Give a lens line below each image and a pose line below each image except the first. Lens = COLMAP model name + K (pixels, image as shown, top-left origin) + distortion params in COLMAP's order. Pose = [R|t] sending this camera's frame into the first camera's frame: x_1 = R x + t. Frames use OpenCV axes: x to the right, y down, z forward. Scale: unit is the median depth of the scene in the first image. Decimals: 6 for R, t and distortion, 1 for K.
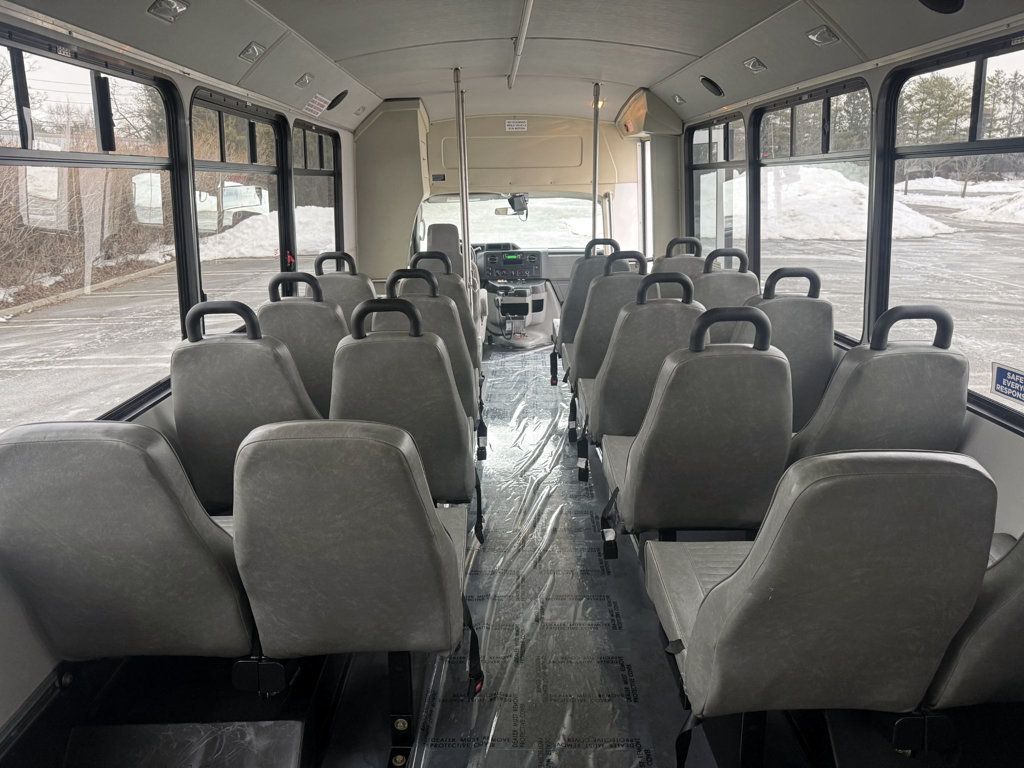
lens RADIAL K [[717.1, 0, 515.1], [0, 717.1, 385.9], [0, 0, 1]] dist [0.054913, -0.055393]
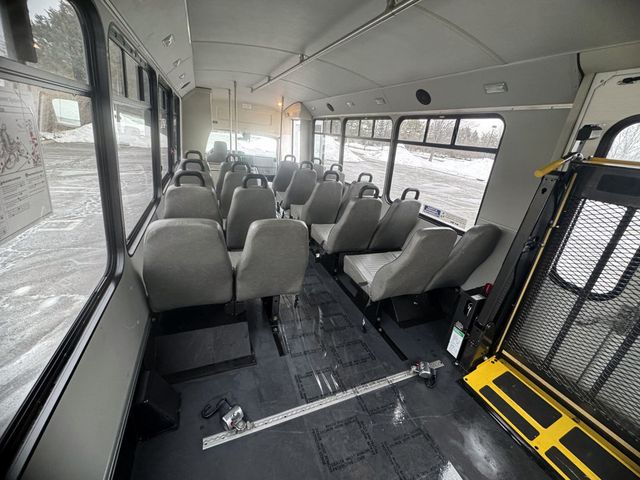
lens RADIAL K [[252.5, 0, 320.2], [0, 252.5, 238.2], [0, 0, 1]] dist [-0.002302, 0.000054]
pose [[0.920841, -0.024166, 0.389188, -0.282883], [-0.024526, 0.992512, 0.119658, -0.001038], [-0.389165, -0.119731, 0.913354, -0.002792]]
